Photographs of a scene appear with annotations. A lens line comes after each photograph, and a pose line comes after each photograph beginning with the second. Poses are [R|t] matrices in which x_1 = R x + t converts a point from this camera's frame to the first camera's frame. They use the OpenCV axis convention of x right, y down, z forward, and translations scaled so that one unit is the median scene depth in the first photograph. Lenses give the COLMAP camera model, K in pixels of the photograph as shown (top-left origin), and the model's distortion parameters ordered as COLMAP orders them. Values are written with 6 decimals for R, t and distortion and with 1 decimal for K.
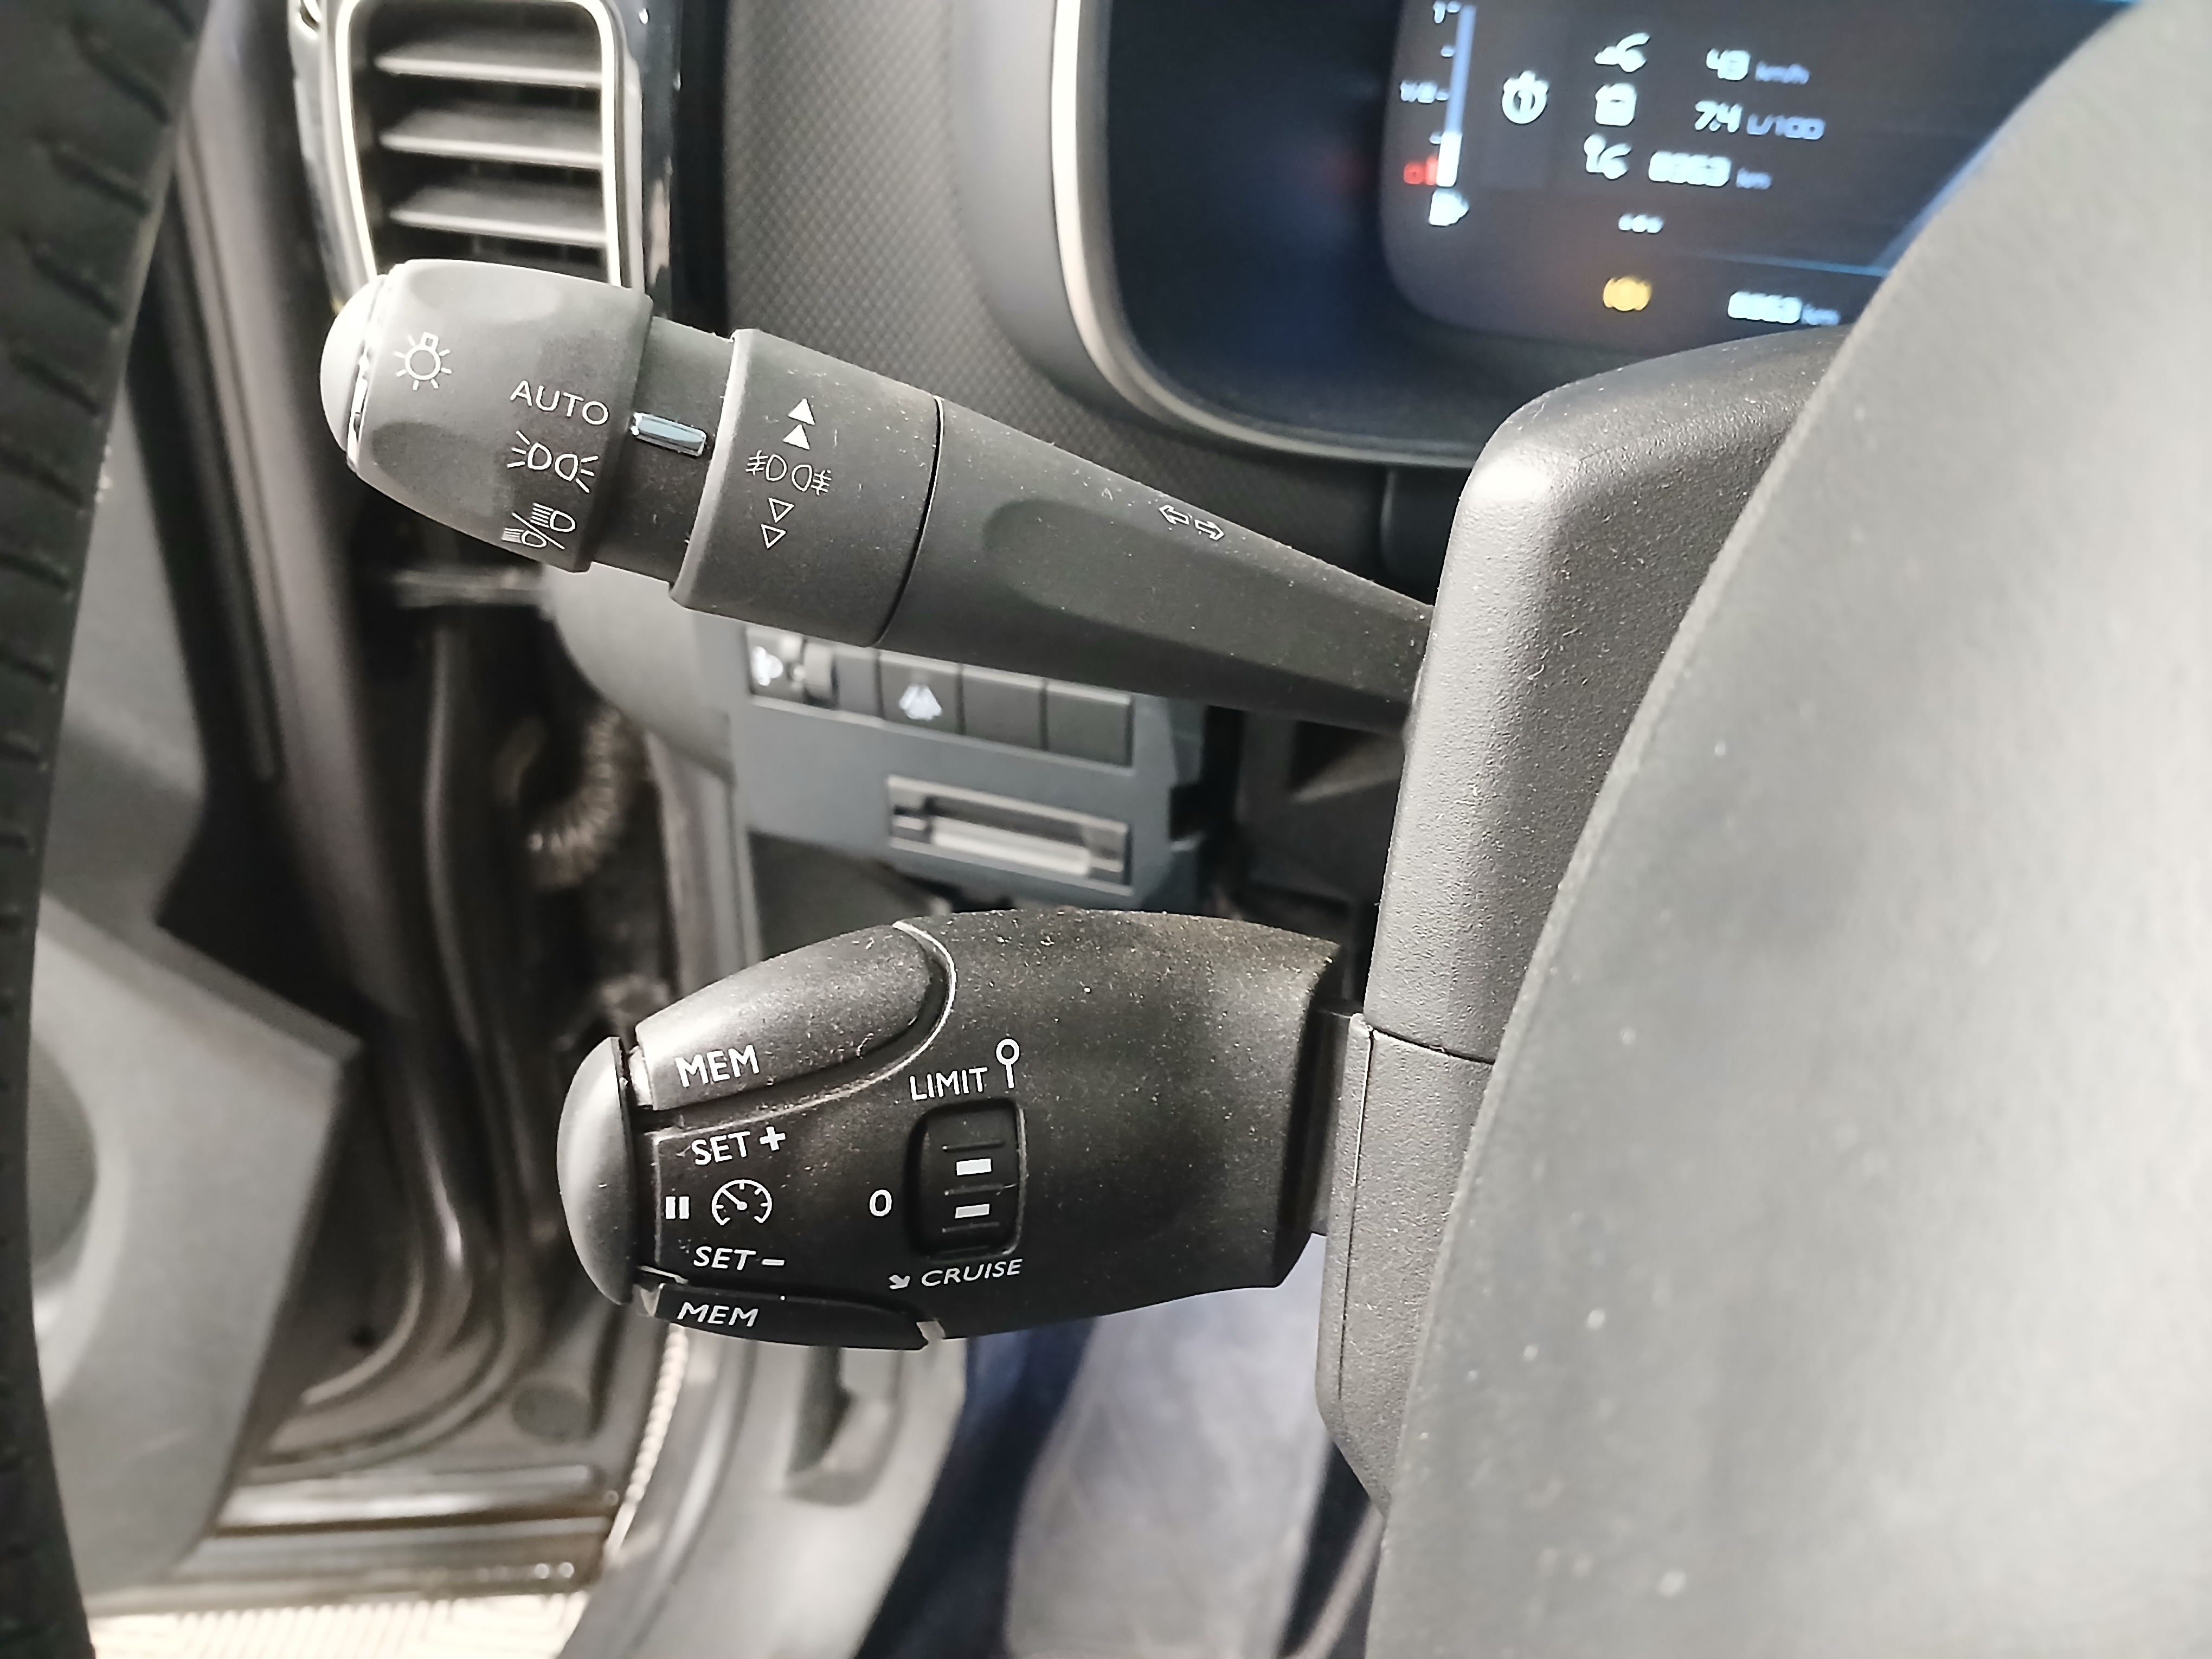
lens RADIAL K [[1770.9, 0, 1077.8], [0, 1770.9, 860.1], [0, 0, 1]] dist [-0.048658, -0.010145]
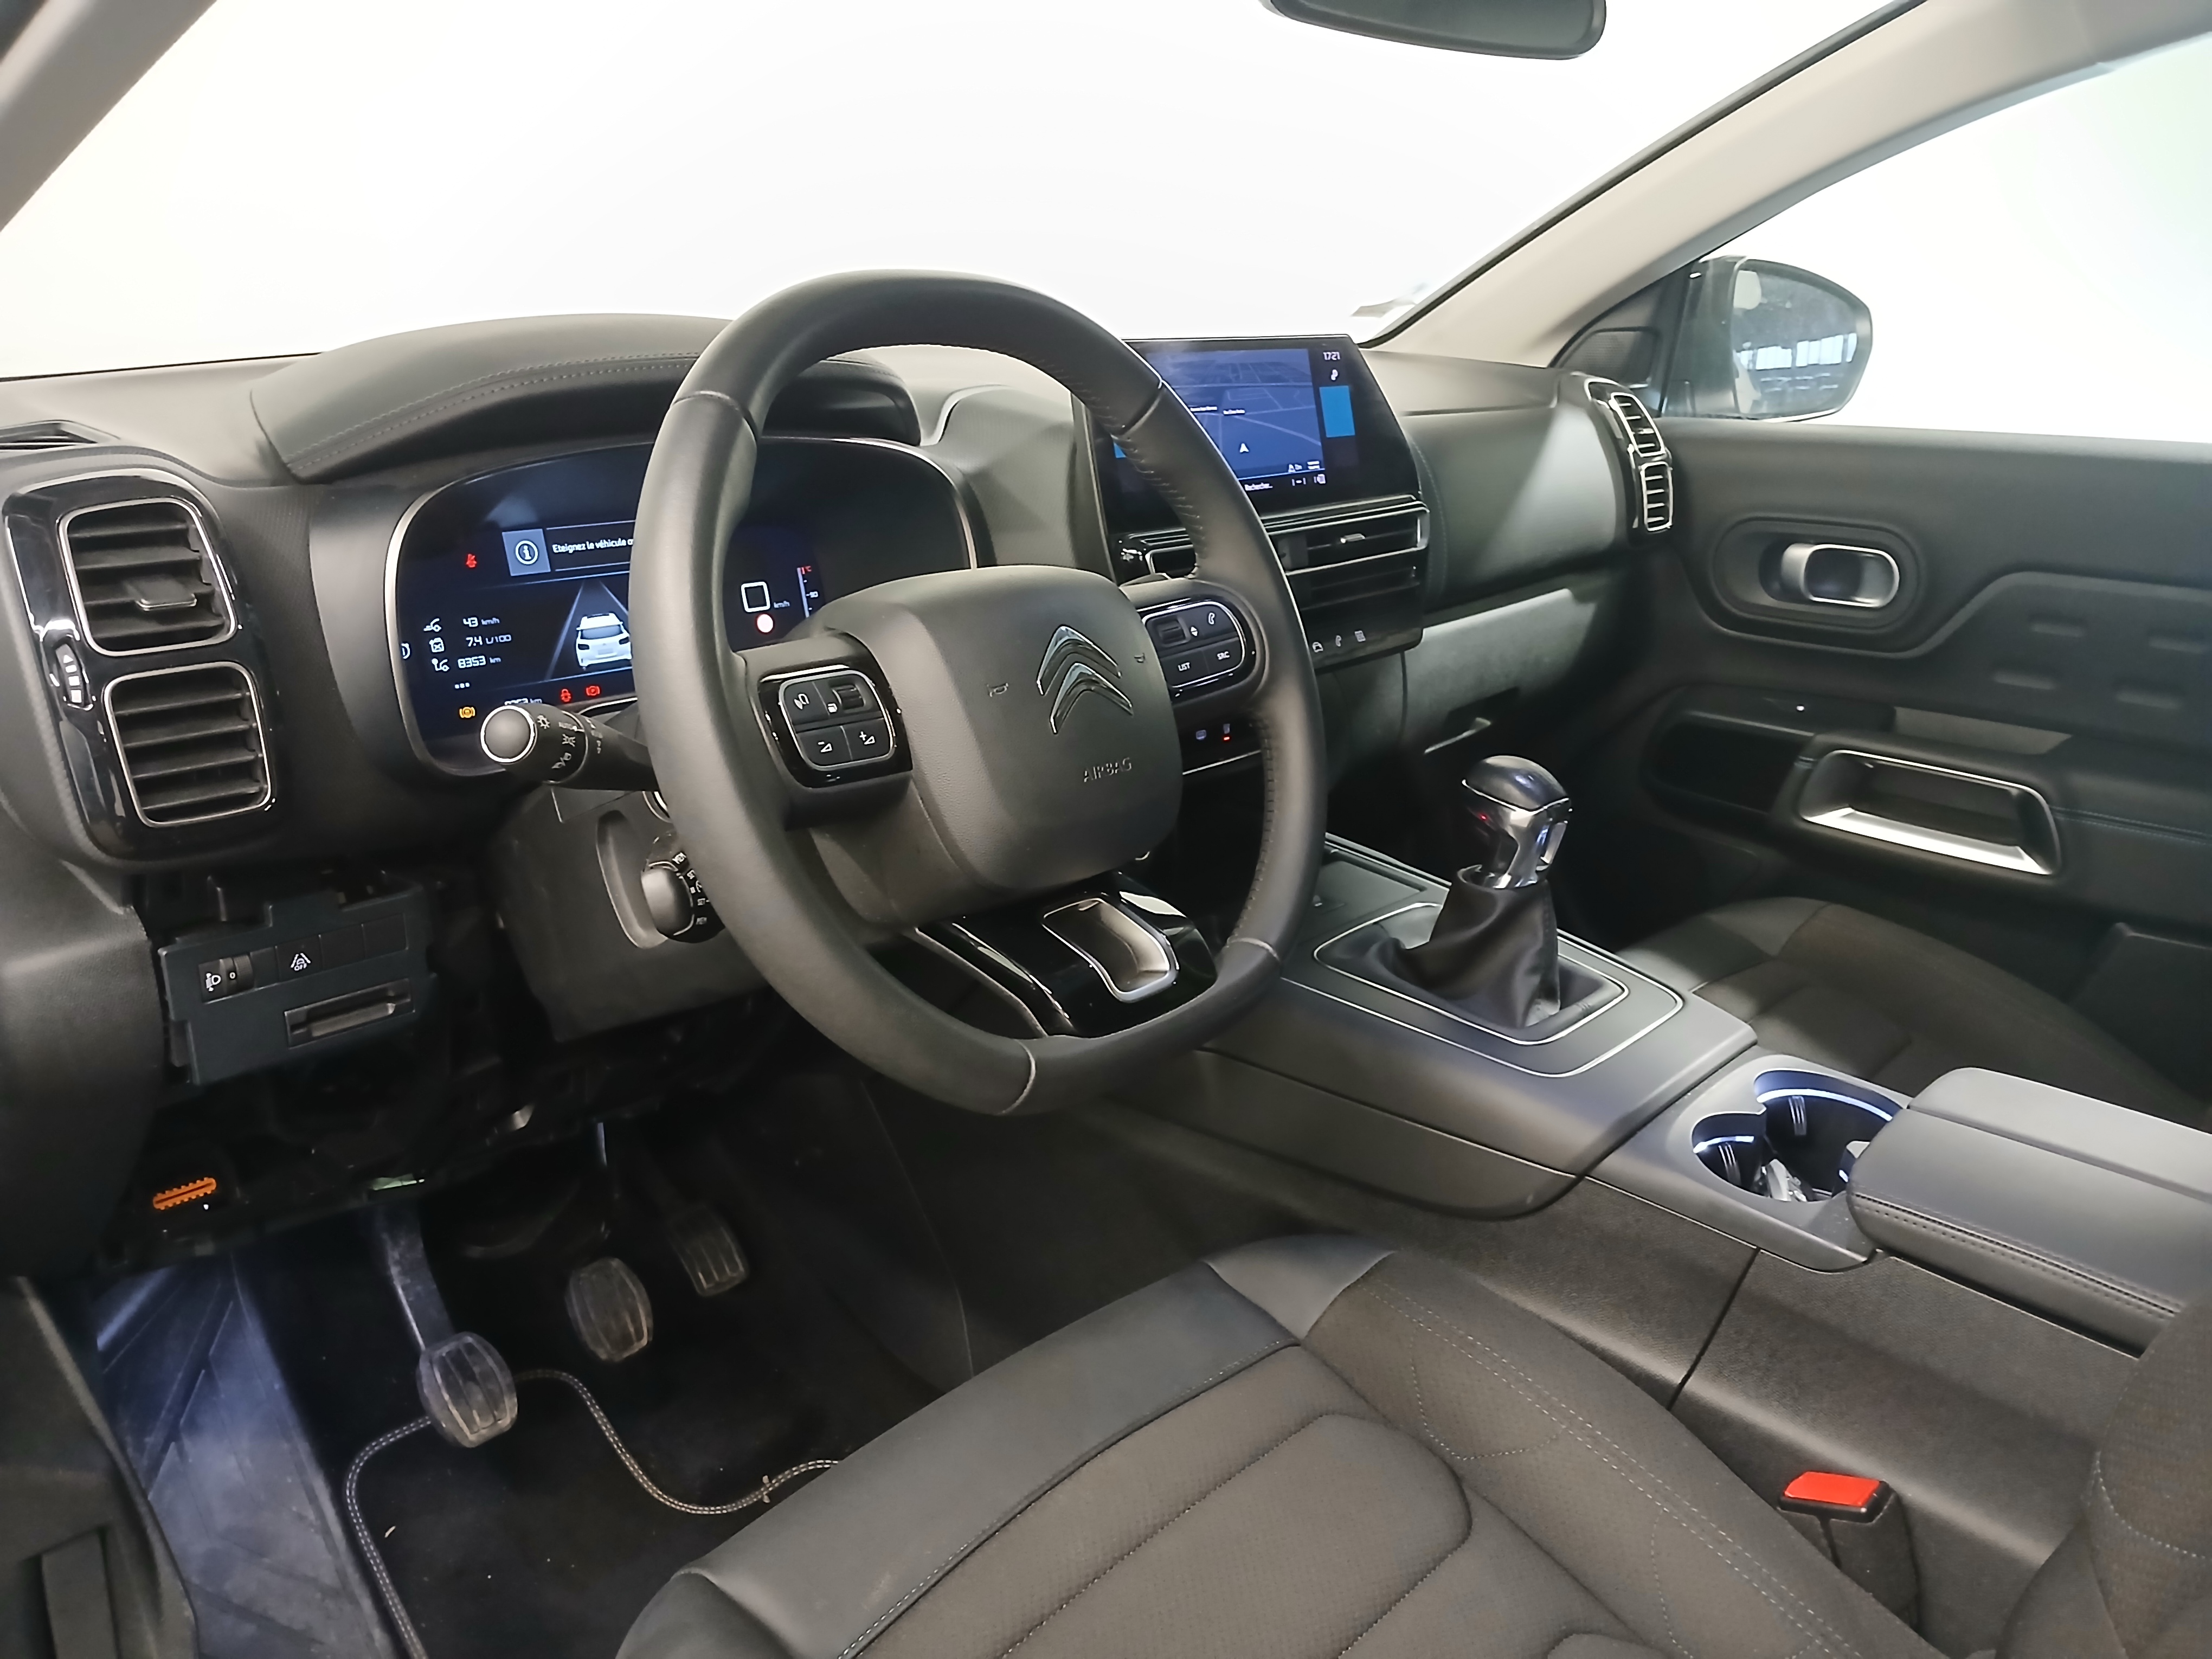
lens RADIAL K [[1688.0, 0, 1112.7], [0, 1688.0, 839.5], [0, 0, 1]] dist [0.034353, -0.080406]
pose [[0.370427, -0.262797, 0.890911, -1.572943], [0.521032, 0.852822, 0.034925, 0.229339], [-0.768967, 0.451256, 0.452834, -0.729181]]
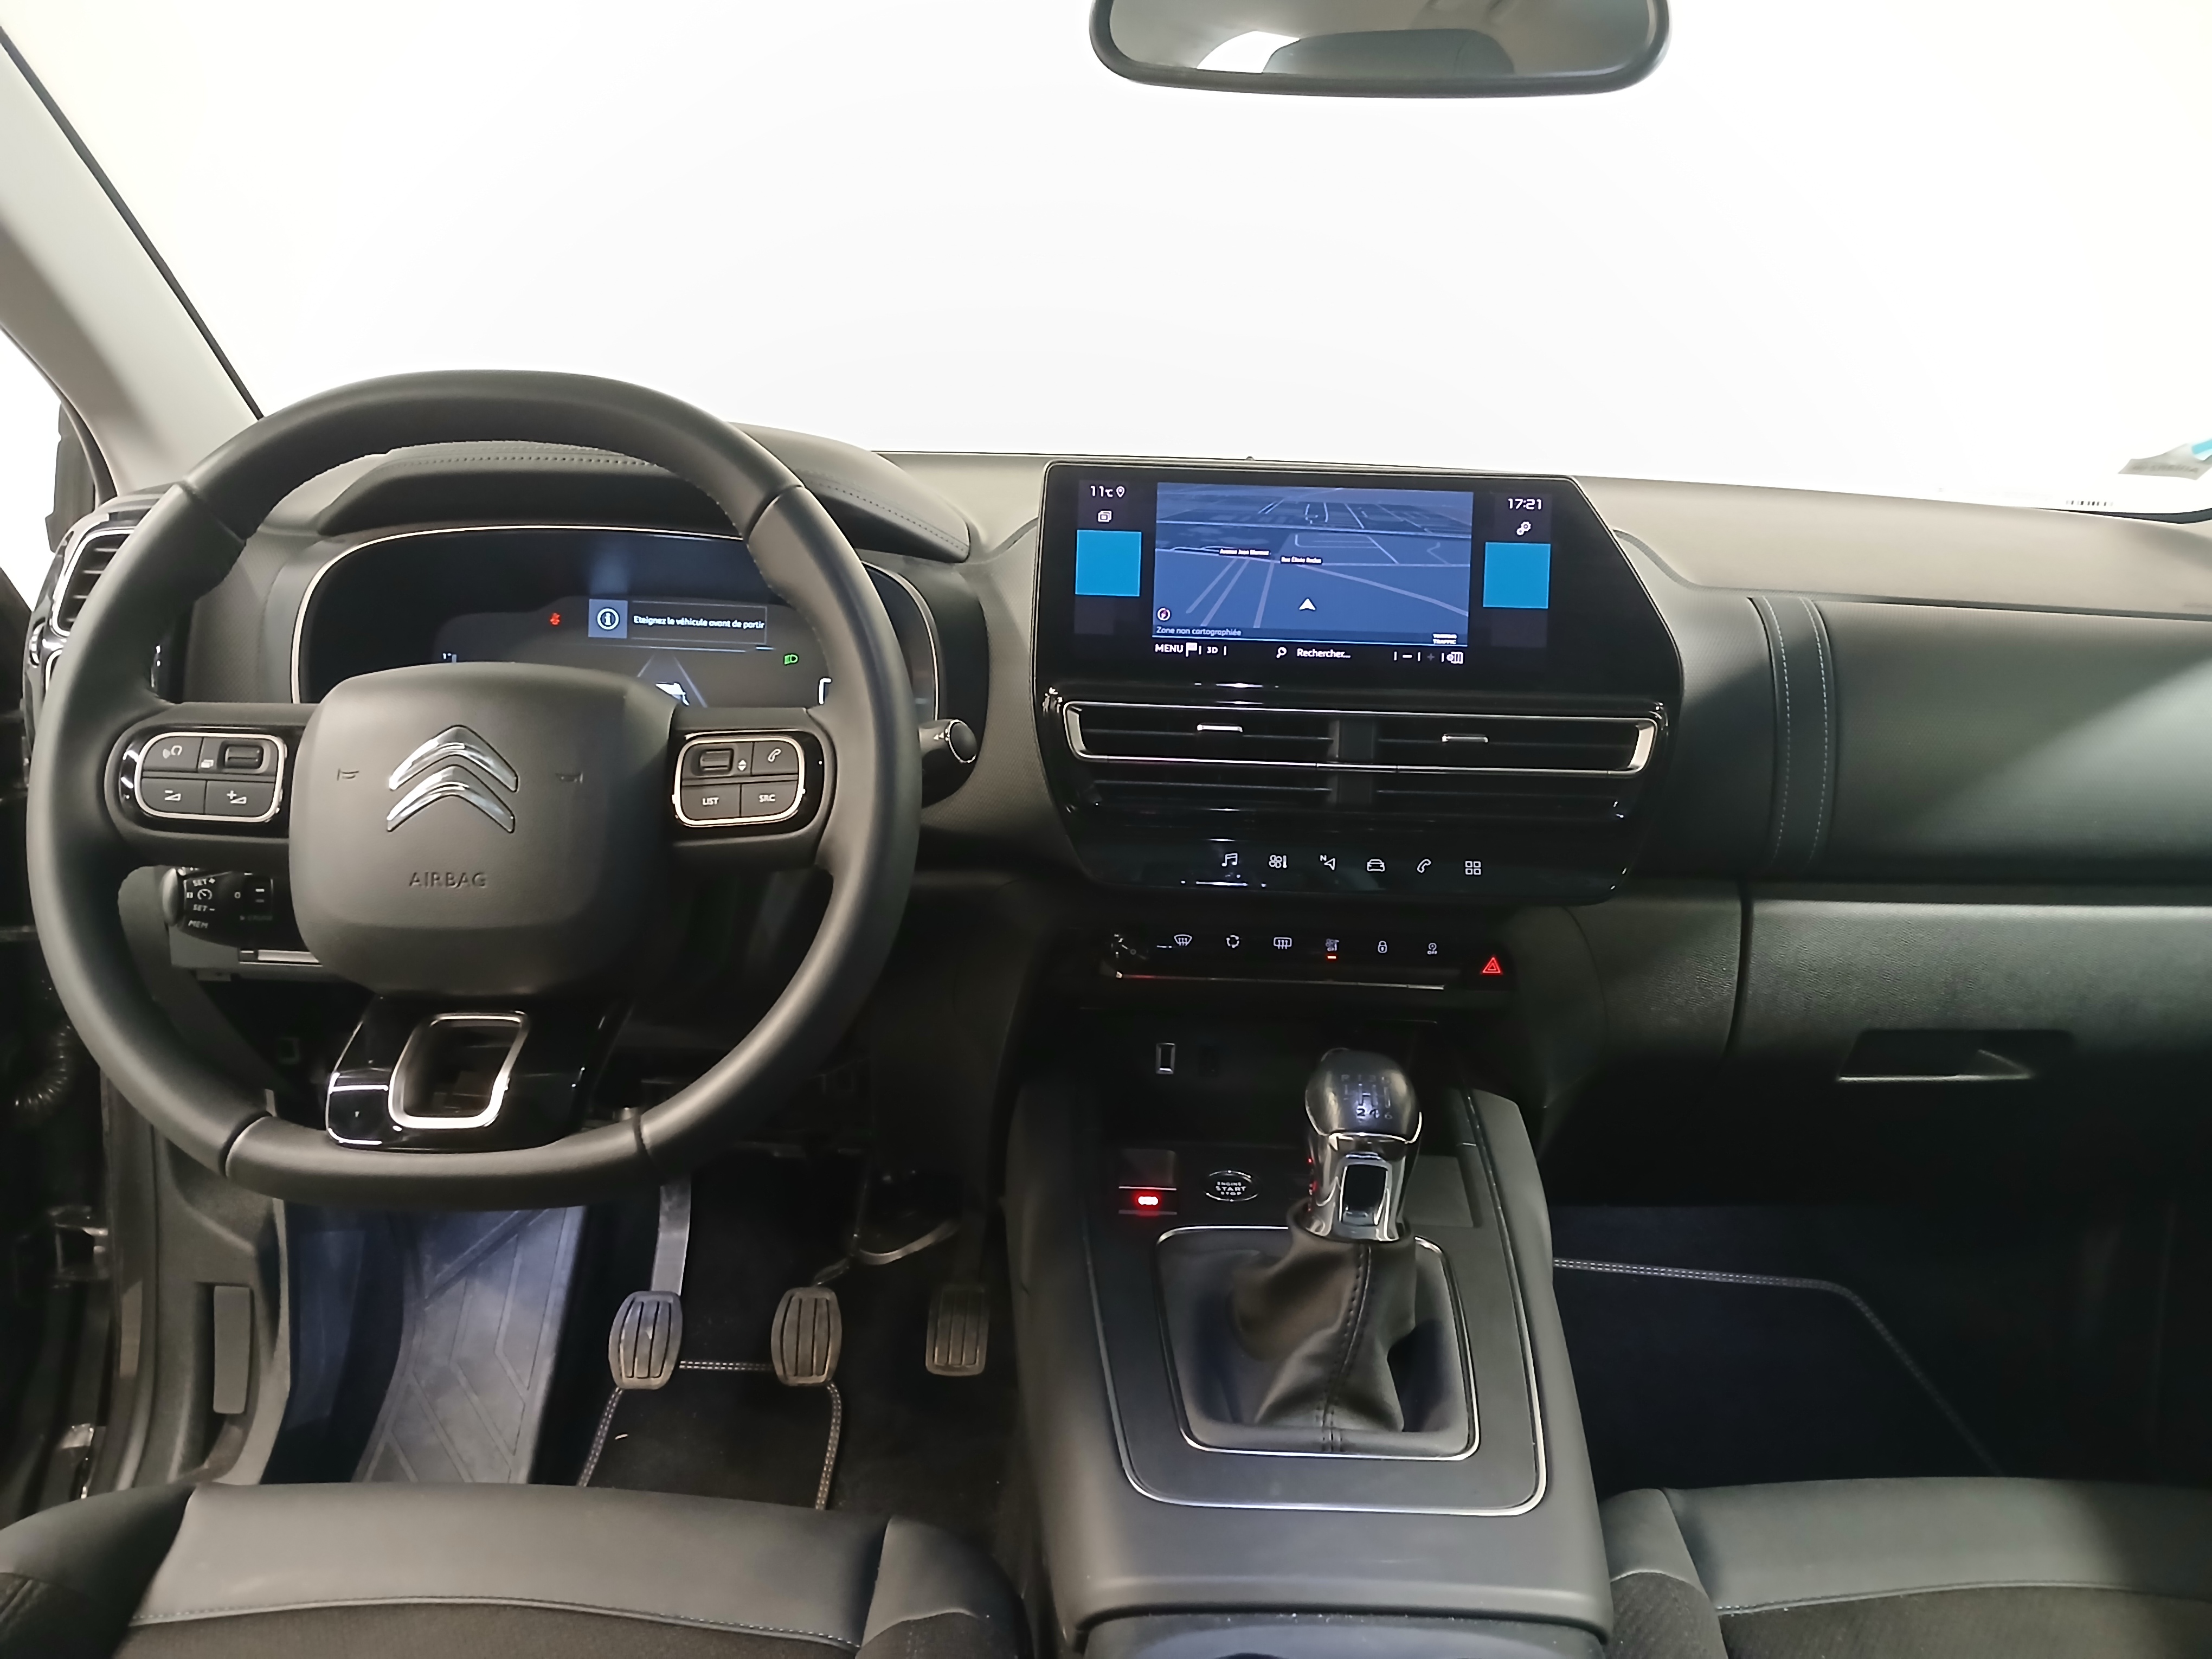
lens RADIAL K [[1688.0, 0, 1080.8], [0, 1688.0, 819.4], [0, 0, 1]] dist [0.034353, -0.080406]
pose [[0.934900, -0.040015, 0.352648, 0.189302], [0.161268, 0.933019, -0.321665, 0.868187], [-0.316156, 0.357596, 0.878732, -1.764390]]
